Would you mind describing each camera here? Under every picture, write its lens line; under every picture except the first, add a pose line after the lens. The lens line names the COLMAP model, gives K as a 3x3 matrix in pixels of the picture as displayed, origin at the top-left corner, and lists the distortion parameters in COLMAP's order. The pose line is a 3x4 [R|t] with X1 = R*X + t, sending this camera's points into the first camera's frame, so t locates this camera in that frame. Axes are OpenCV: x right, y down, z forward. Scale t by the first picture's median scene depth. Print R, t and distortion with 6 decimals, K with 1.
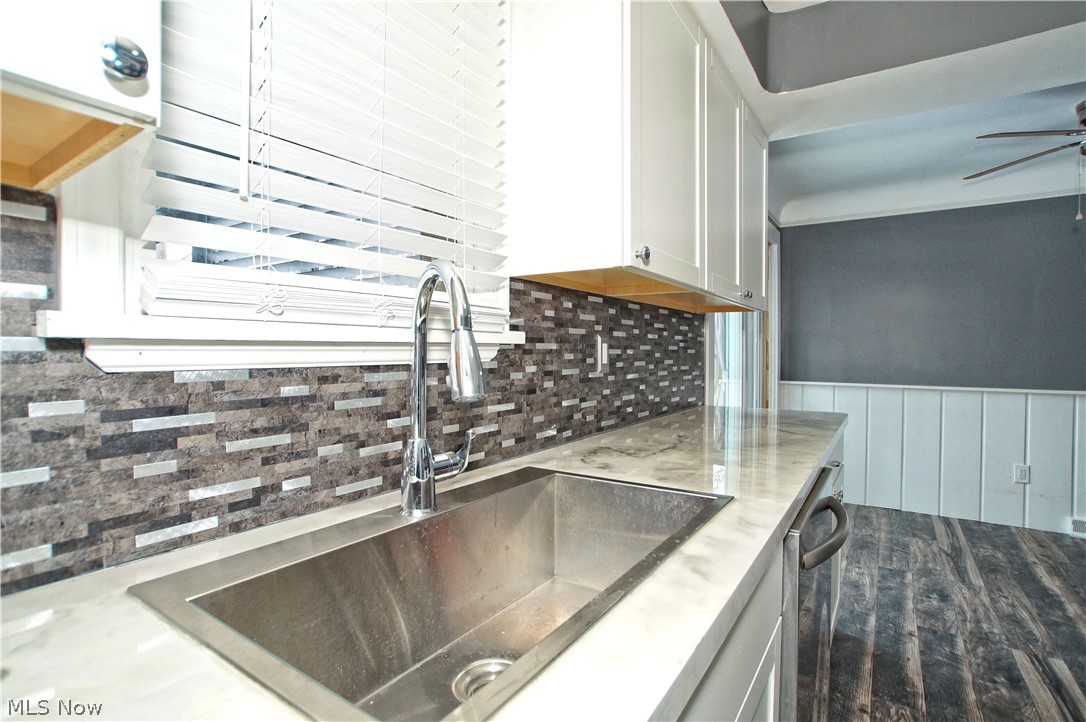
lens RADIAL K [[526.3, 0, 541.2], [0, 526.3, 363.1], [0, 0, 1]] dist [-0.066503, 0.027294]
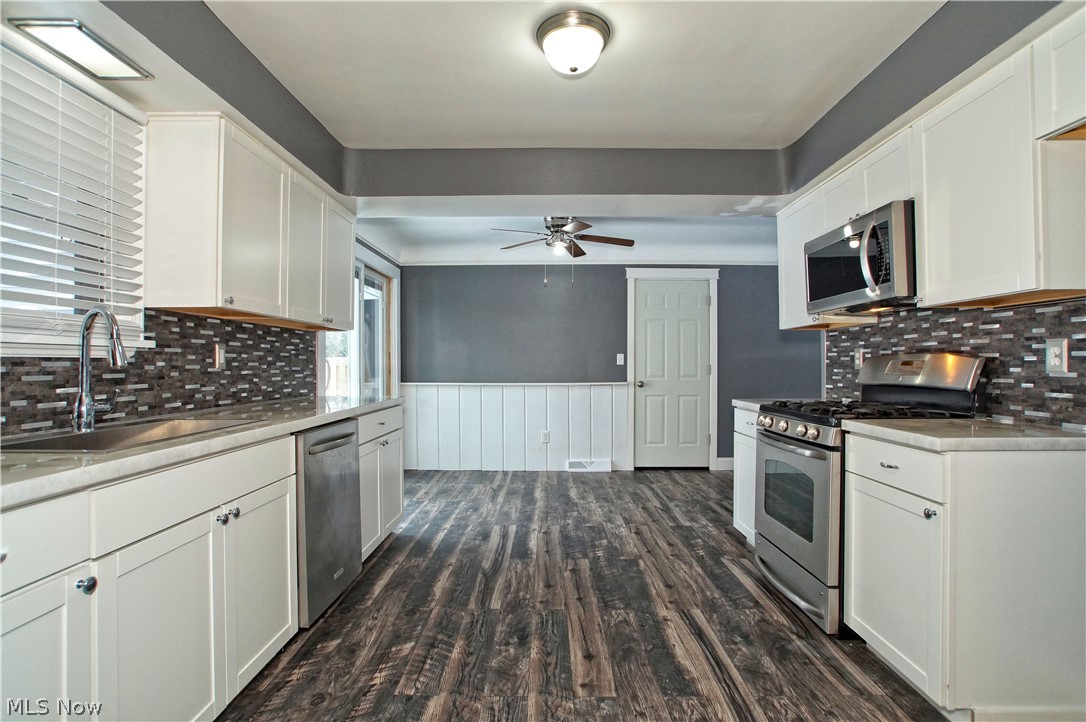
lens RADIAL K [[526.3, 0, 543.2], [0, 526.3, 361.1], [0, 0, 1]] dist [-0.066503, 0.027294]
pose [[0.834798, 0.001586, 0.550554, 0.078369], [0.015447, 0.999535, -0.026302, 0.050362], [-0.550339, 0.030462, 0.834385, -0.774725]]
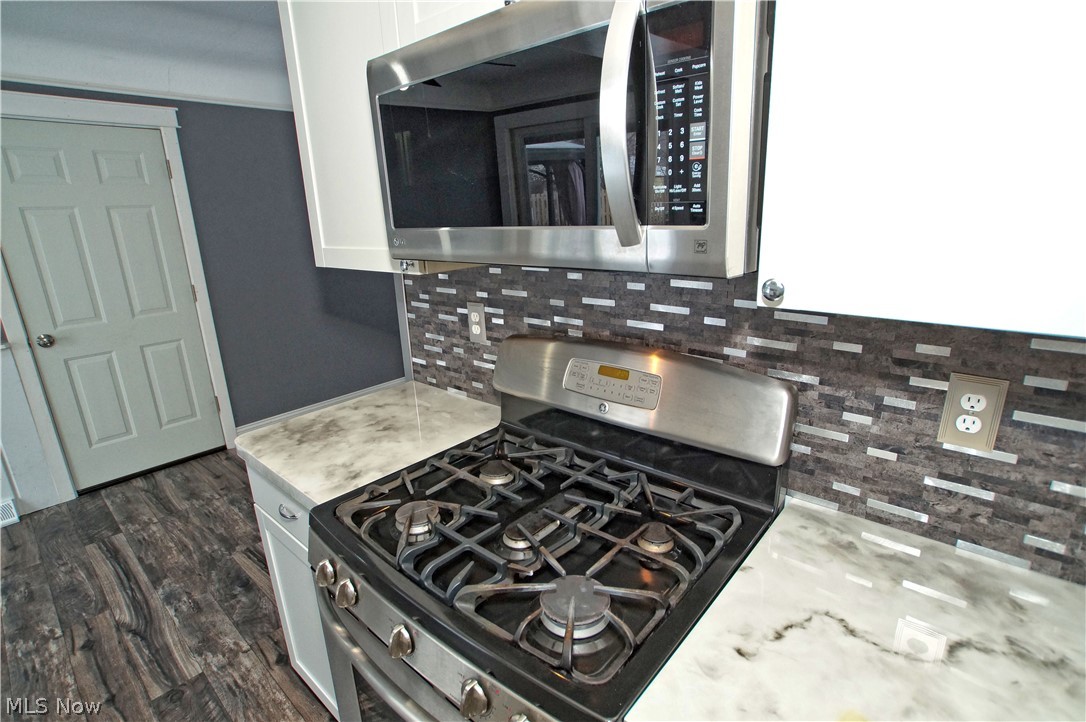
lens RADIAL K [[526.3, 0, 546.8], [0, 526.3, 363.4], [0, 0, 1]] dist [-0.066503, 0.027294]
pose [[0.122499, -0.286074, 0.950345, 1.085777], [0.054711, 0.958047, 0.281340, -0.184786], [-0.990959, 0.017530, 0.133011, -0.122719]]
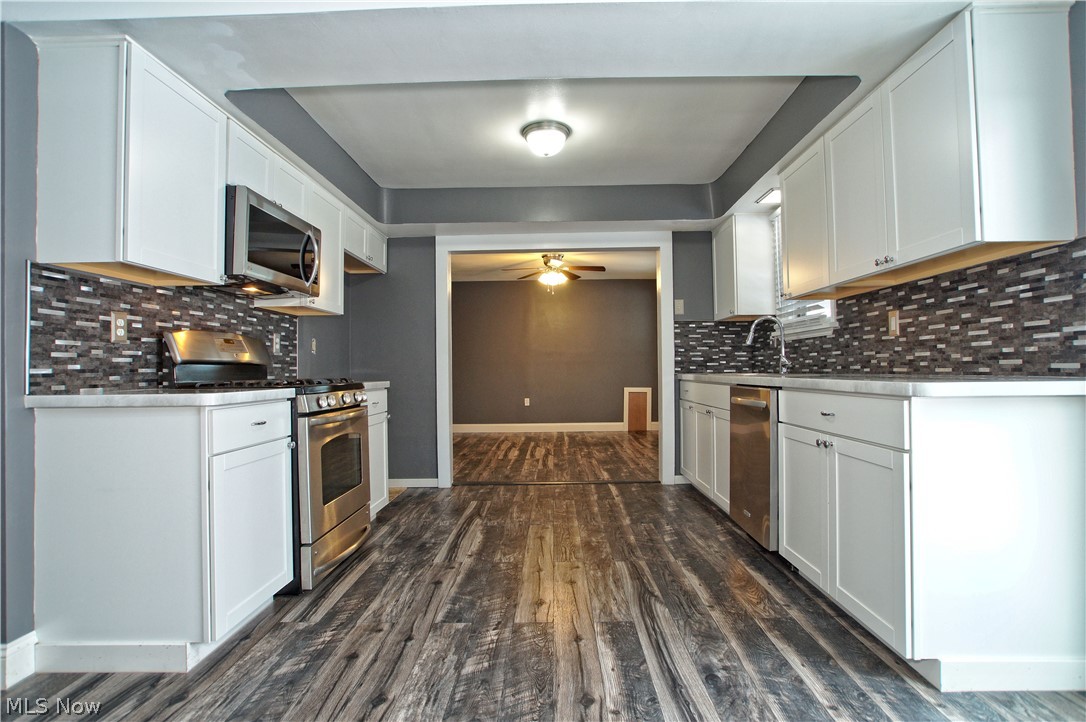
lens RADIAL K [[526.3, 0, 539.7], [0, 526.3, 363.3], [0, 0, 1]] dist [-0.066503, 0.027294]
pose [[-0.845035, 0.003208, -0.534701, 1.815416], [-0.000696, 0.999975, 0.007099, 0.089054], [0.534710, 0.006371, -0.845012, 1.736091]]
